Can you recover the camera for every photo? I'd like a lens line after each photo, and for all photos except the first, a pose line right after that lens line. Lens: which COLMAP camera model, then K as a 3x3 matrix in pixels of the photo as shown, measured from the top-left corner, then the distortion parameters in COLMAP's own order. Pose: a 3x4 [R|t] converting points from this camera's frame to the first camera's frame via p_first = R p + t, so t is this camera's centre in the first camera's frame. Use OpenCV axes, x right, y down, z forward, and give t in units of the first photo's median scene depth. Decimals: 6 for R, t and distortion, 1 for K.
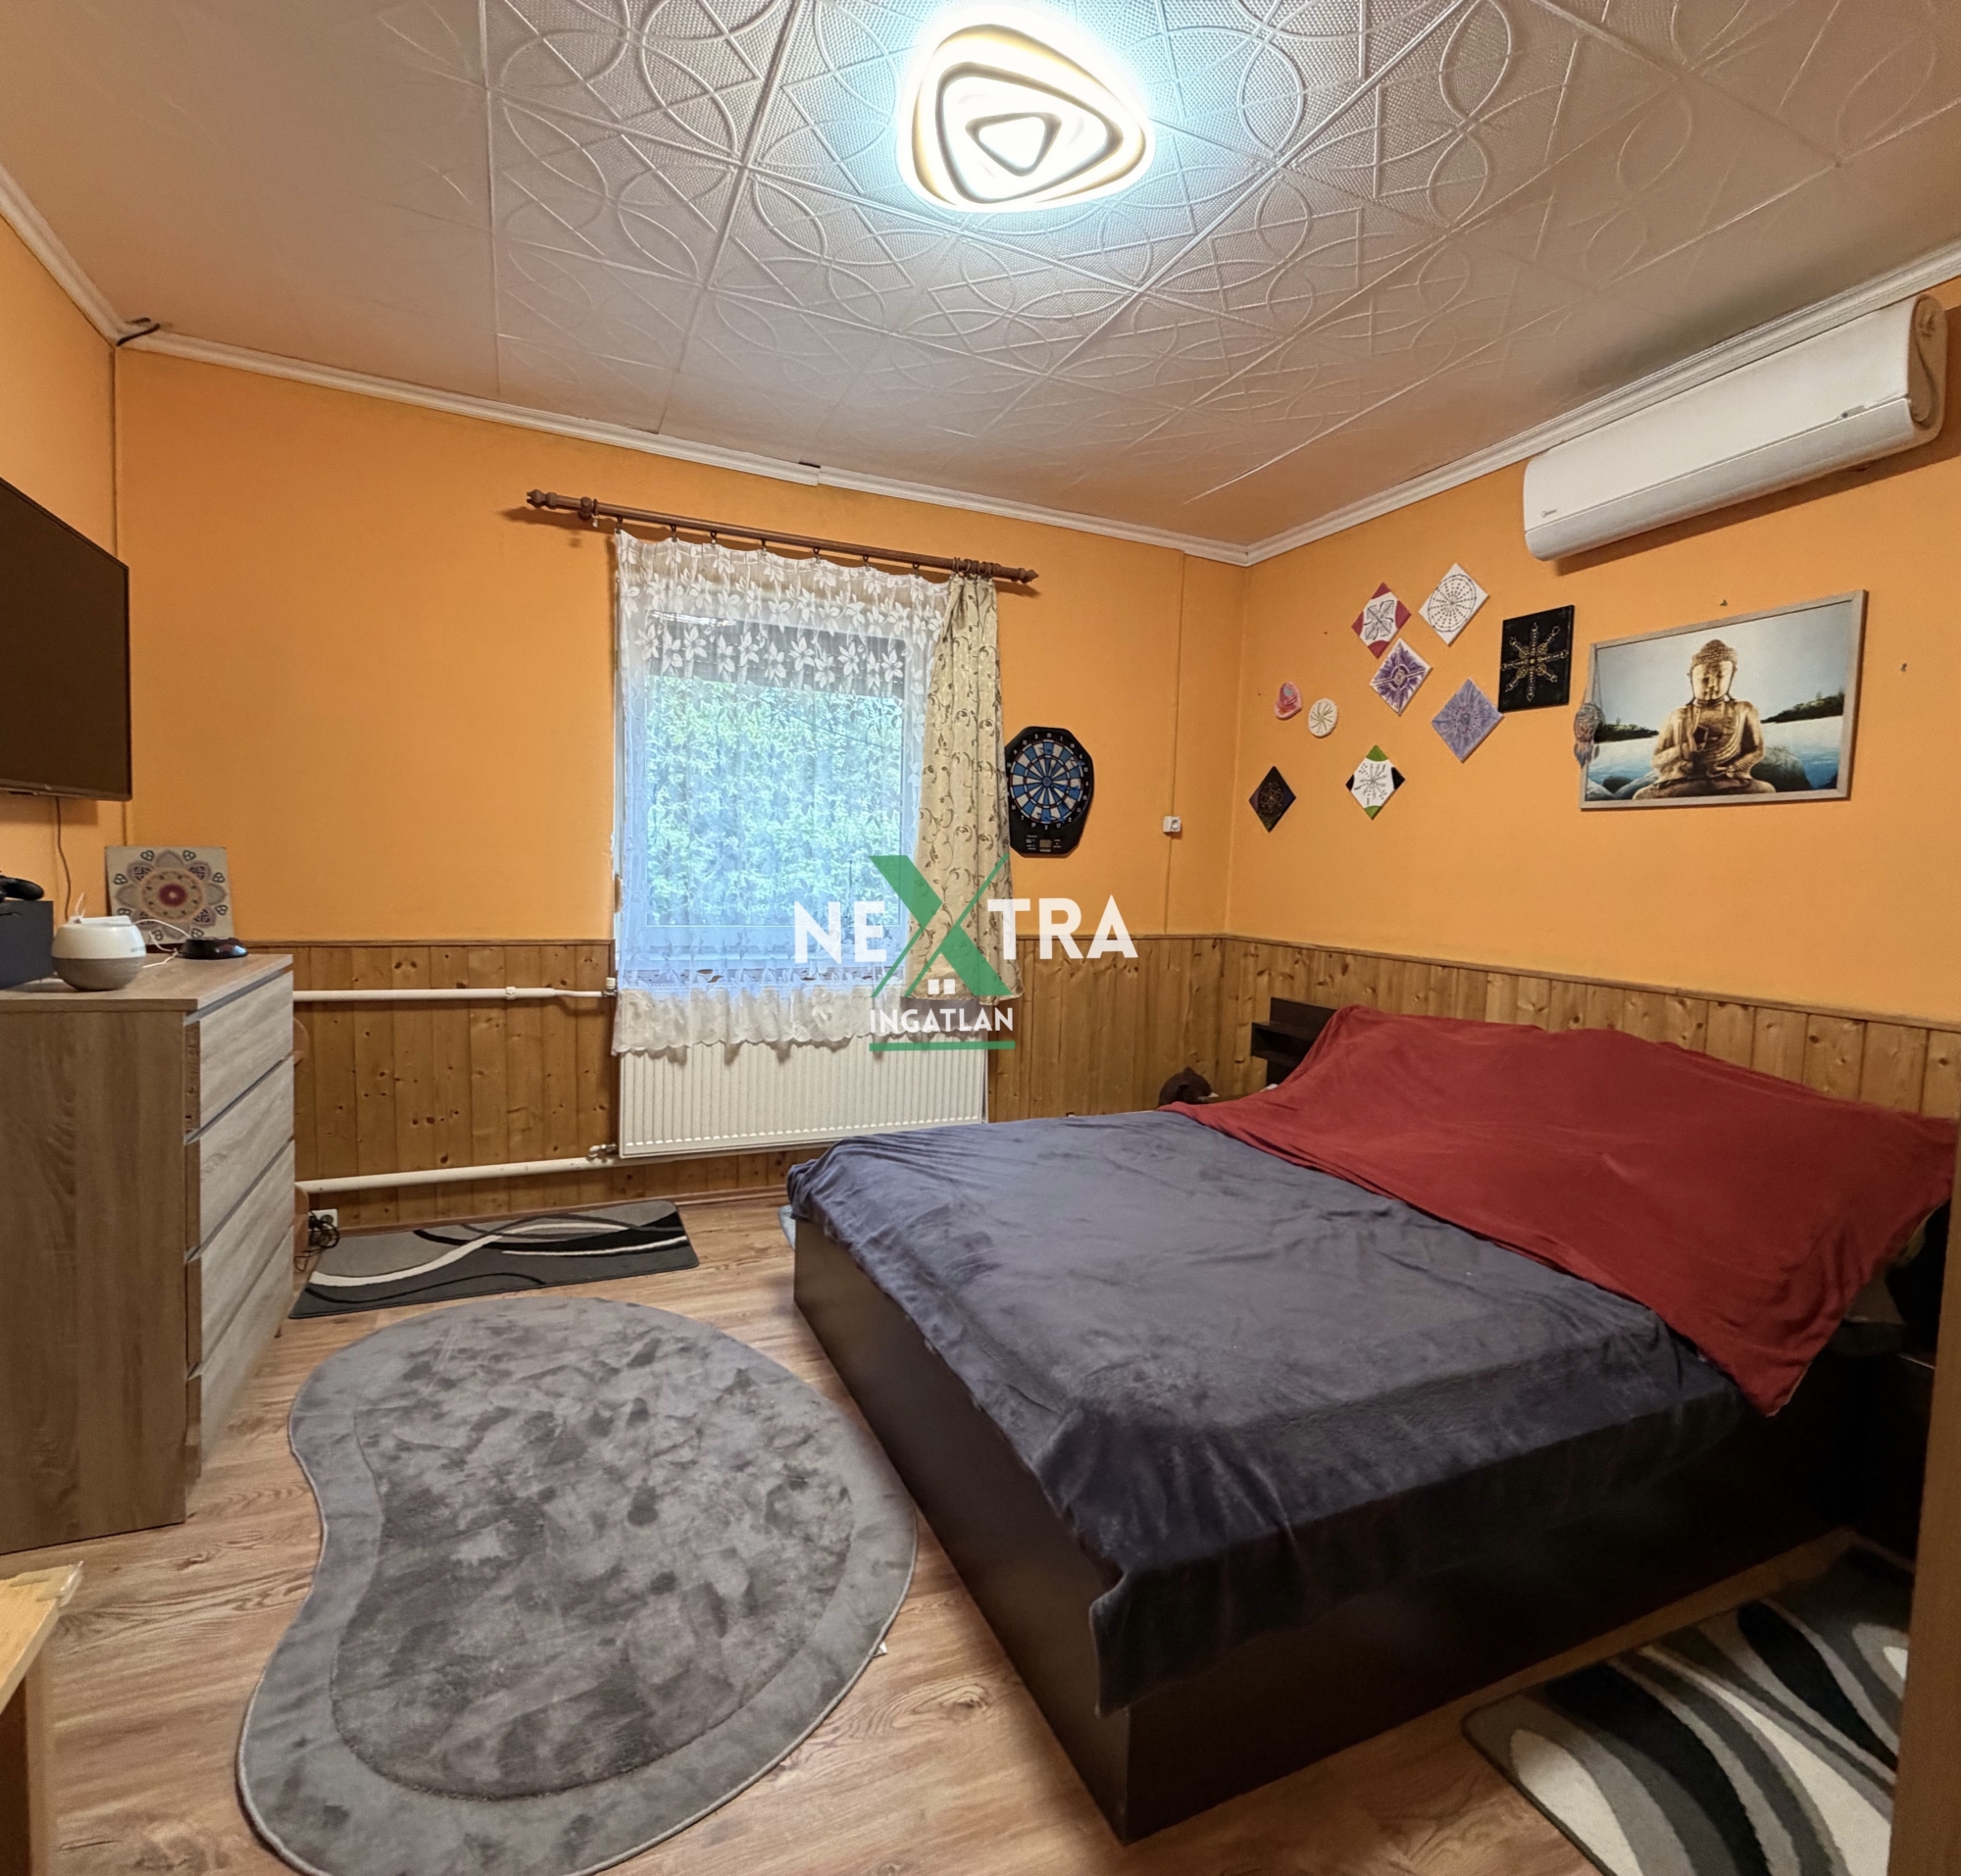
lens RADIAL K [[957.2, 0, 981.1], [0, 957.2, 934.4], [0, 0, 1]] dist [0.005363, 0.000244]
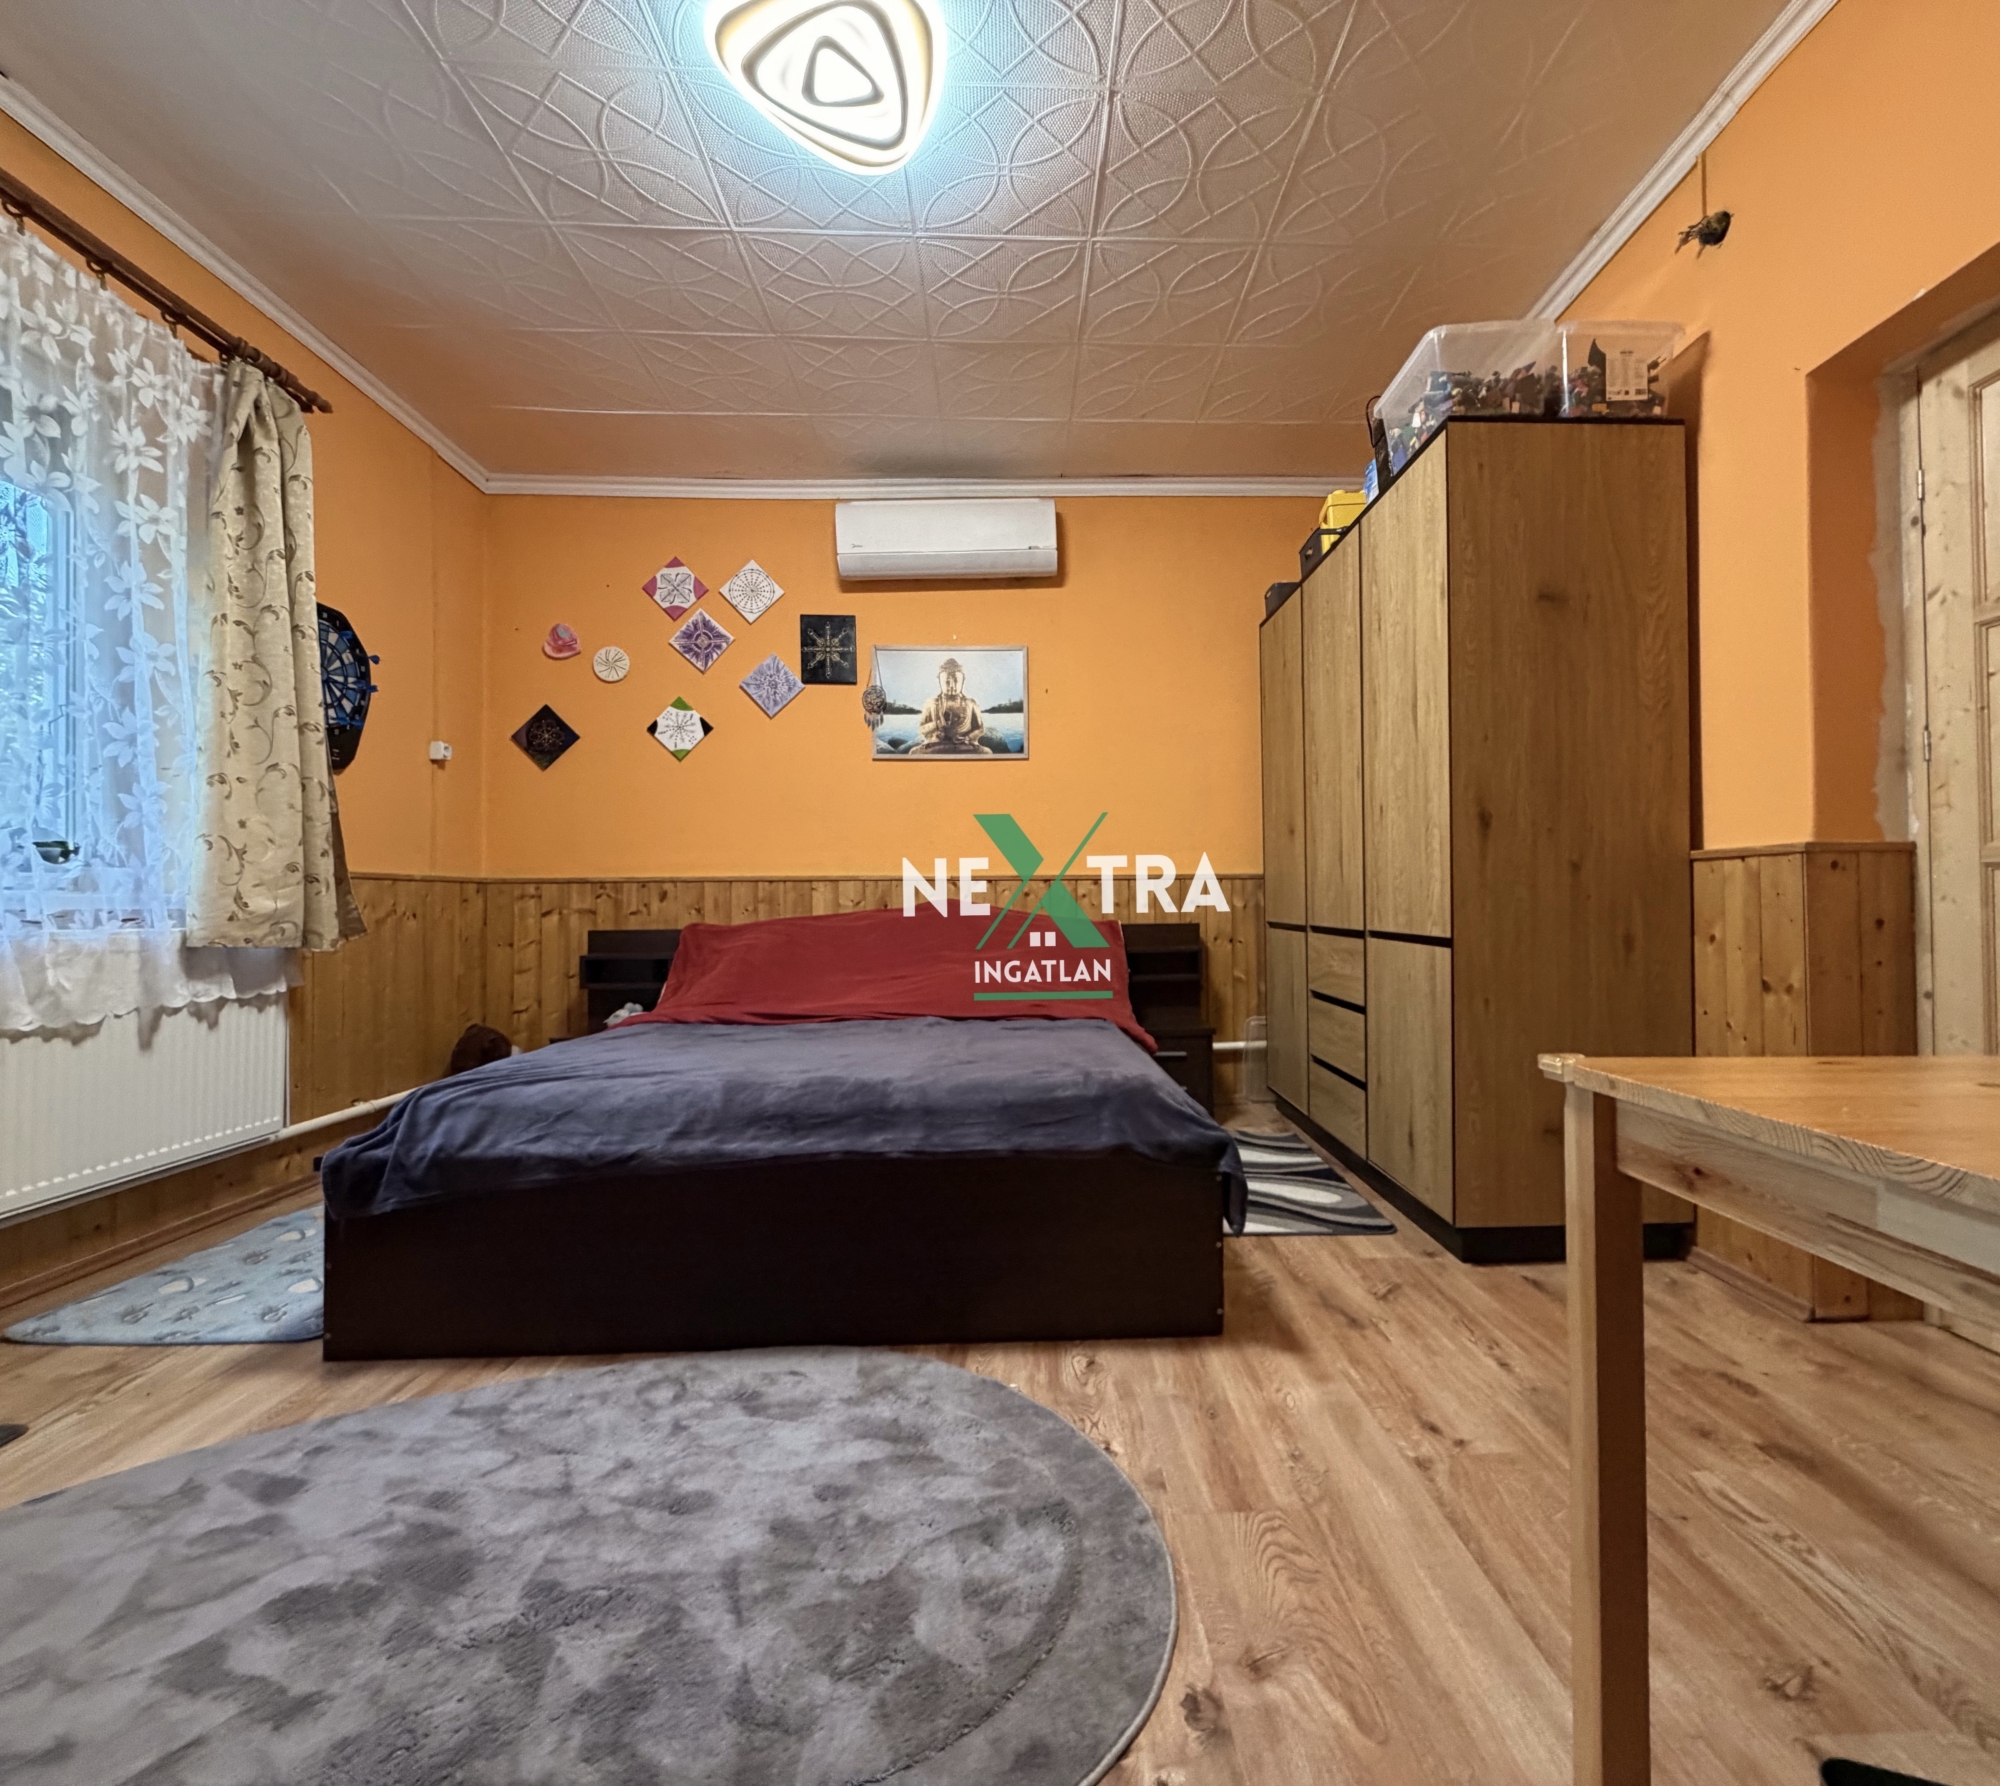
lens RADIAL K [[932.9, 0, 1006.1], [0, 932.9, 891.2], [0, 0, 1]] dist [-0.001634, 0.000187]
pose [[0.402530, -0.016564, 0.915257, -0.524235], [0.079345, 0.996705, -0.016858, 0.095860], [-0.911962, 0.079406, 0.402518, 0.260465]]
